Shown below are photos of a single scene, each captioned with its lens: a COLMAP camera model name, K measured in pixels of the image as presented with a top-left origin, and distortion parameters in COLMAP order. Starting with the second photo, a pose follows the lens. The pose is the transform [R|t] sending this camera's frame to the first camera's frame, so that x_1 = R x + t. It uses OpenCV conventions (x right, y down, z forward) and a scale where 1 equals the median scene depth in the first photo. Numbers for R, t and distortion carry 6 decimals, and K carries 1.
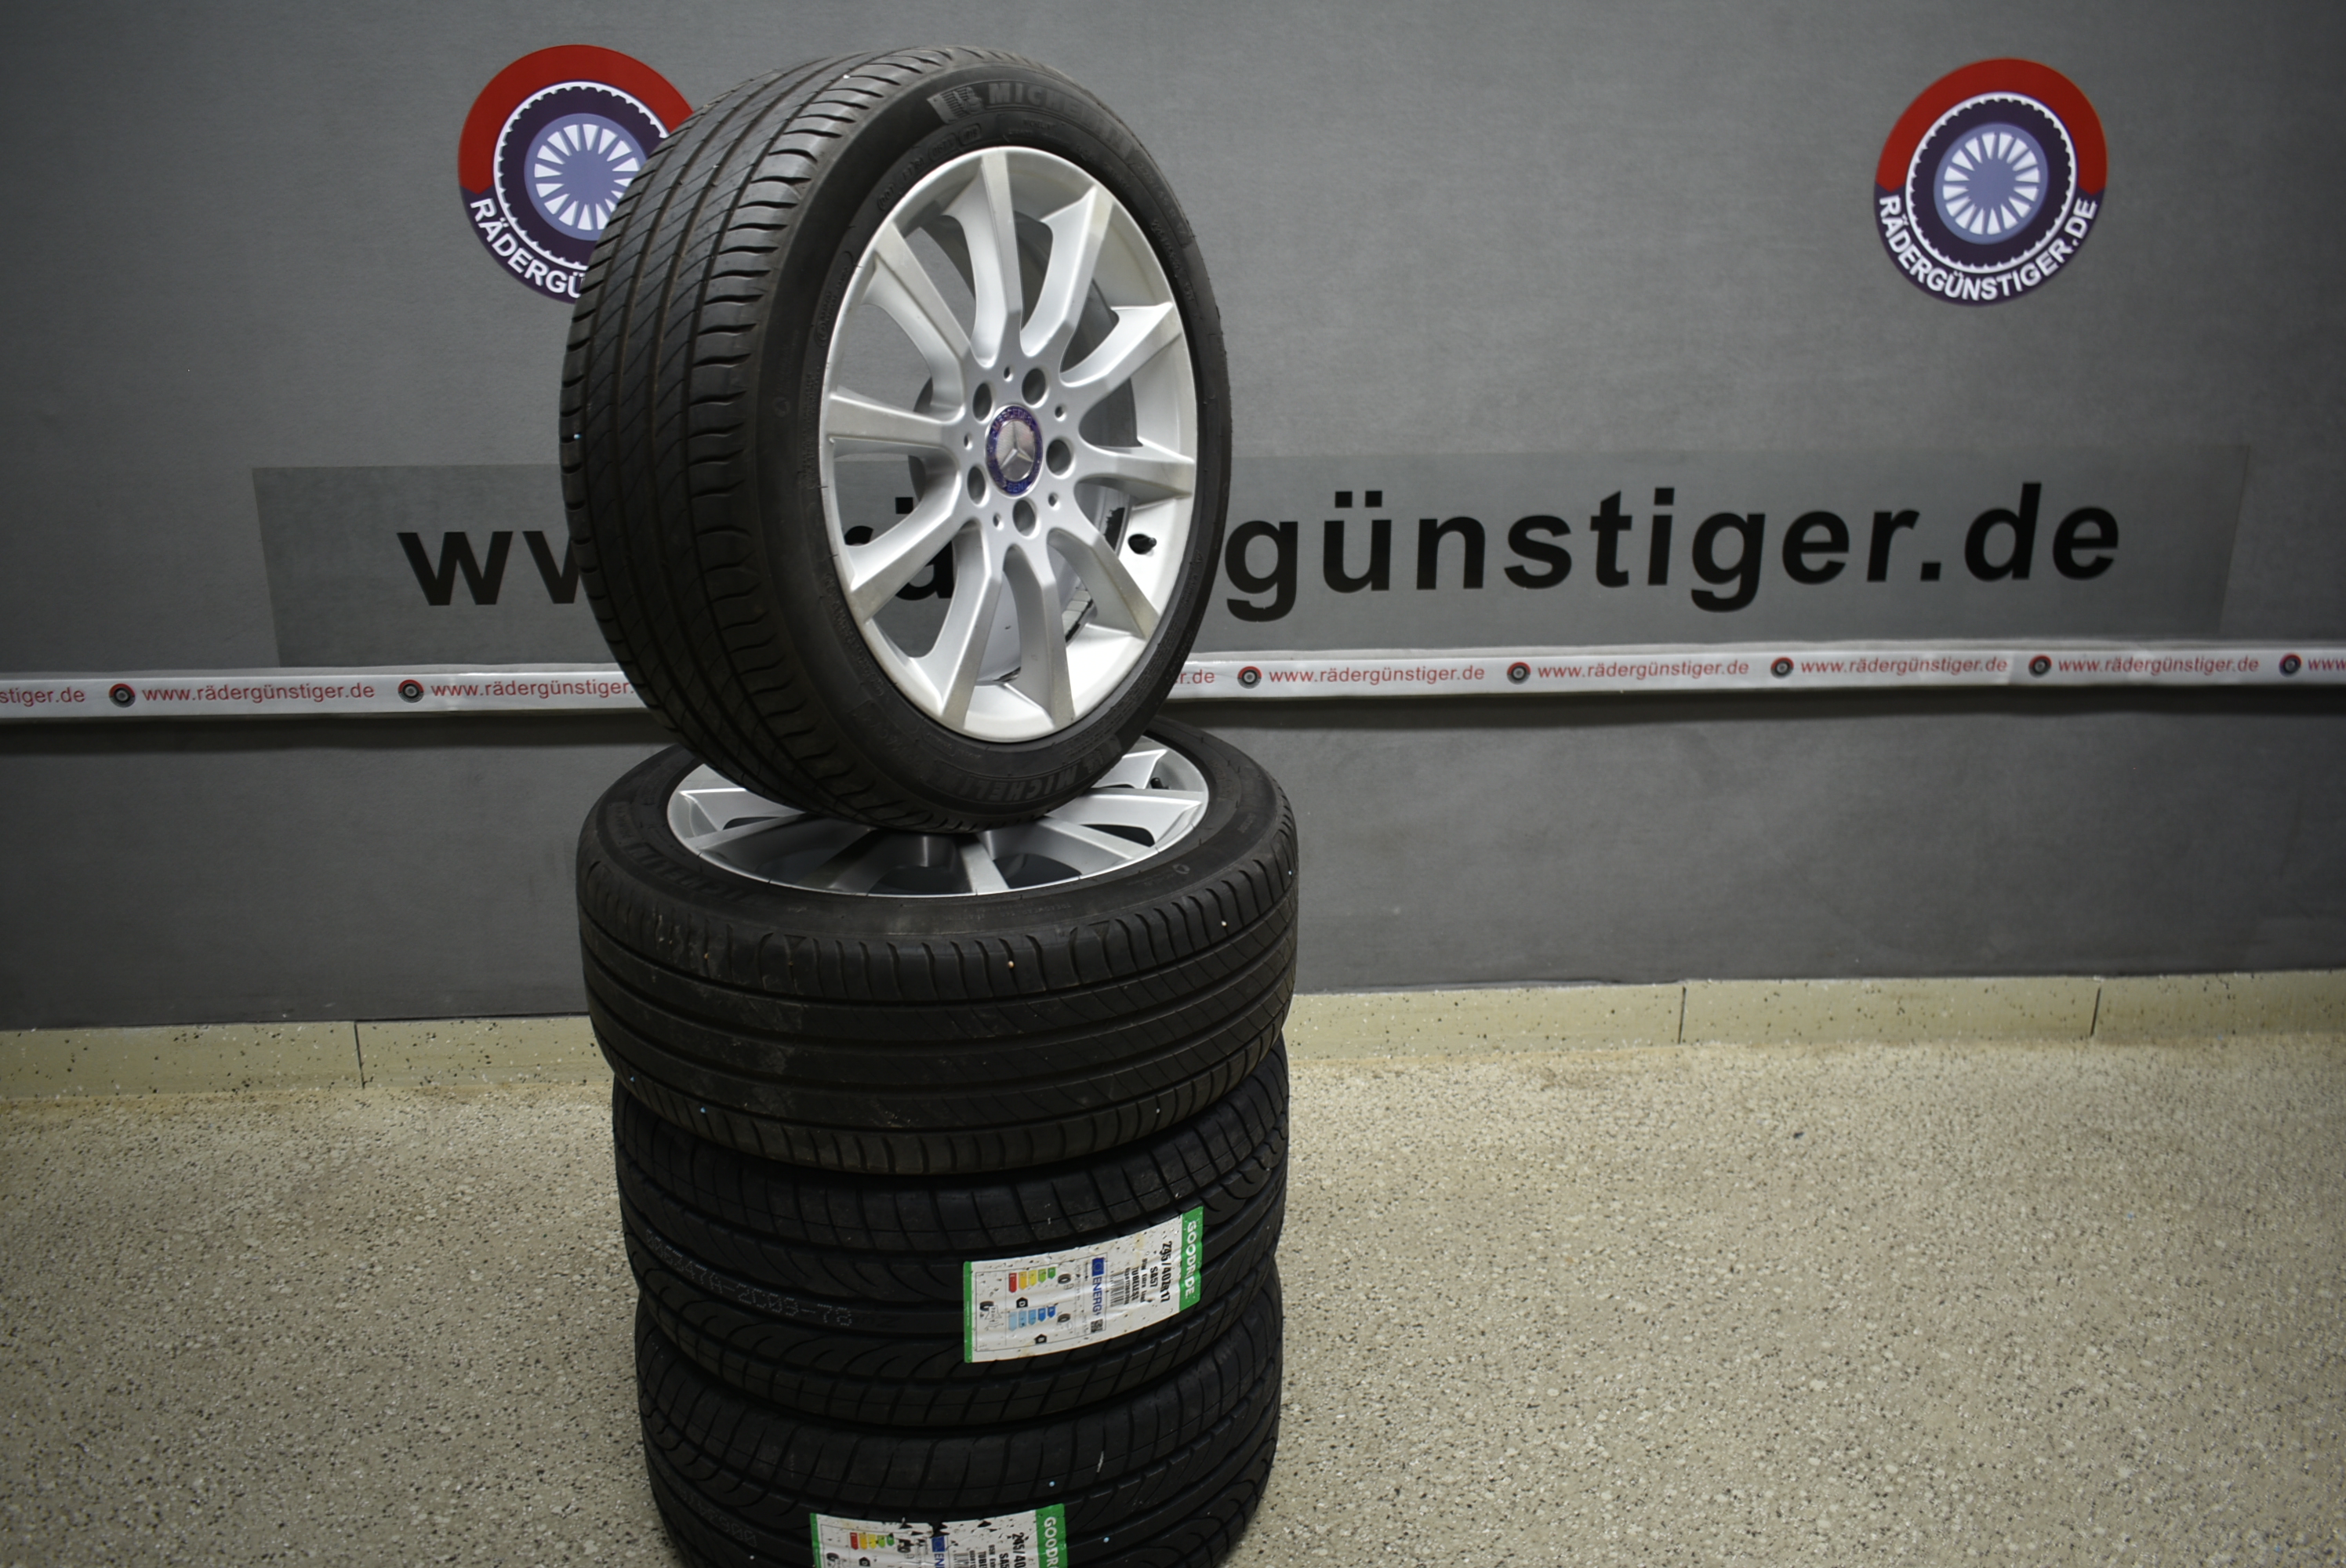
lens RADIAL K [[2067.3, 0, 1169.3], [0, 2067.3, 755.8], [0, 0, 1]] dist [-0.030009, 0.007917]
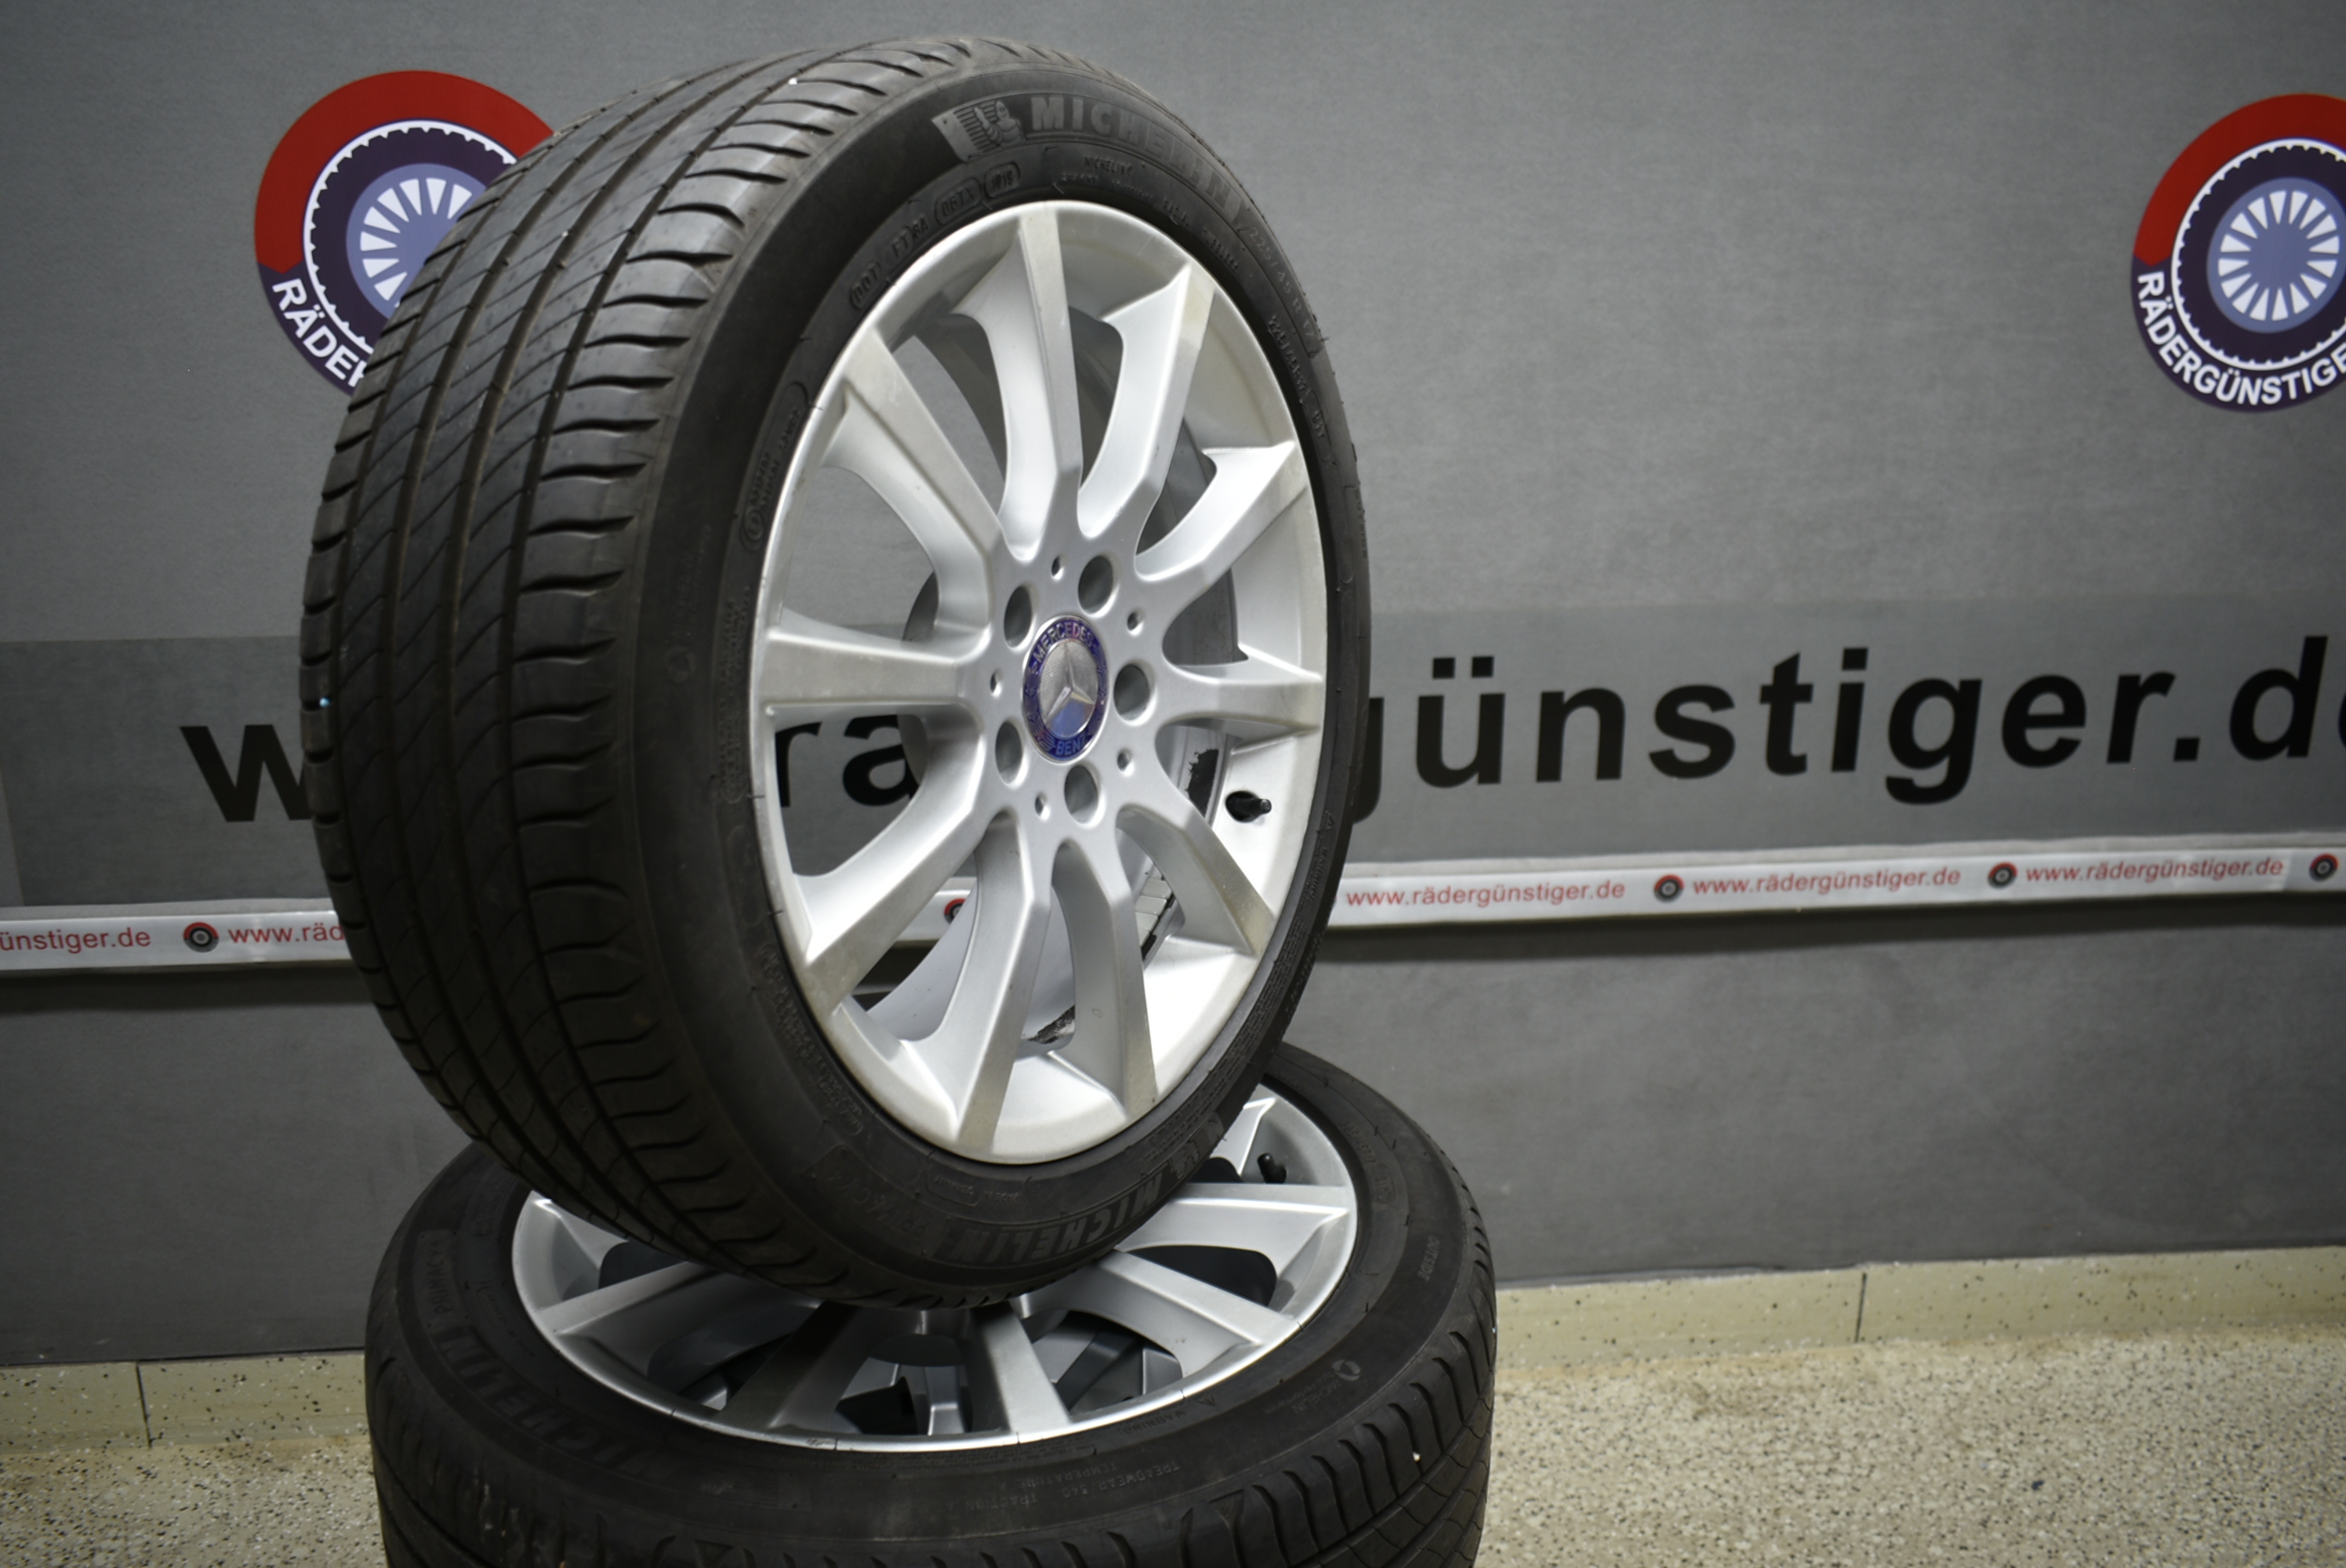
lens RADIAL K [[2067.3, 0, 1169.3], [0, 2067.3, 755.8], [0, 0, 1]] dist [-0.030009, 0.007917]
pose [[0.999477, -0.009381, 0.030943, -0.043255], [0.010346, 0.999460, -0.031199, -0.073587], [-0.030634, 0.031503, 0.999034, 0.258813]]
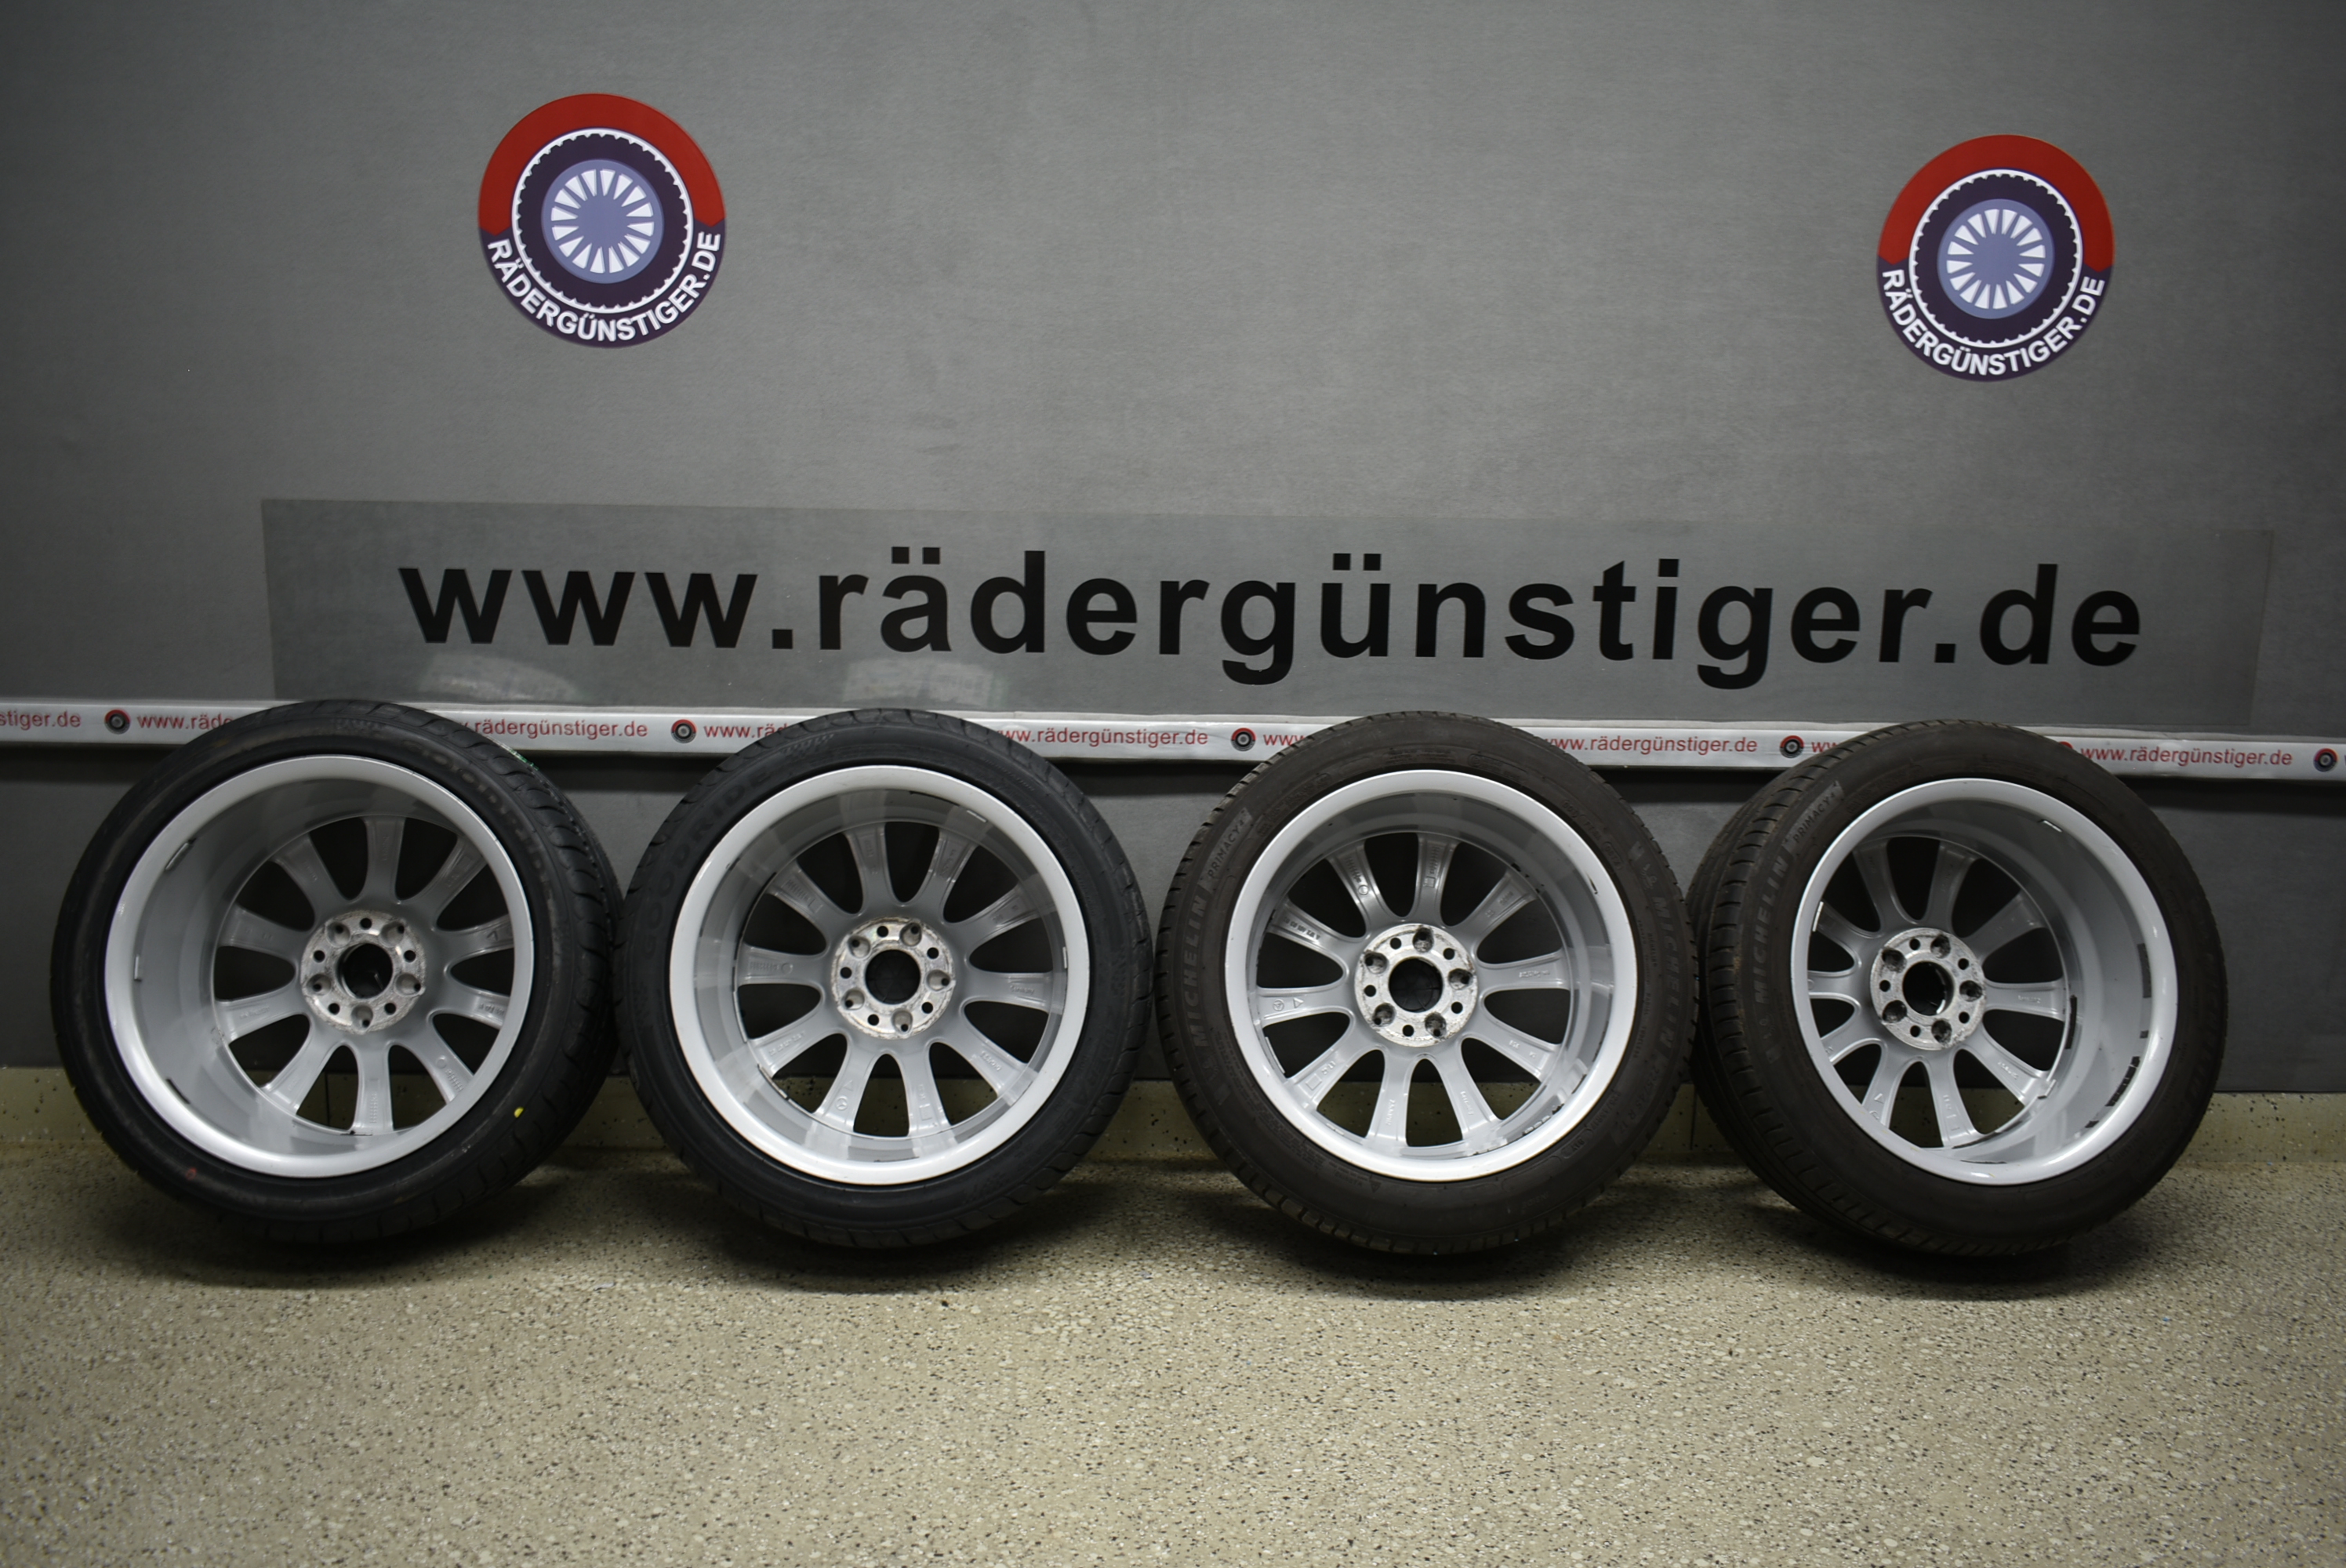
lens RADIAL K [[2067.3, 0, 1169.3], [0, 2067.3, 755.8], [0, 0, 1]] dist [-0.030009, 0.007917]
pose [[0.998875, 0.025188, -0.040182, 0.046678], [-0.029950, 0.991990, -0.122716, 0.098748], [0.036769, 0.123782, 0.991628, 0.025699]]
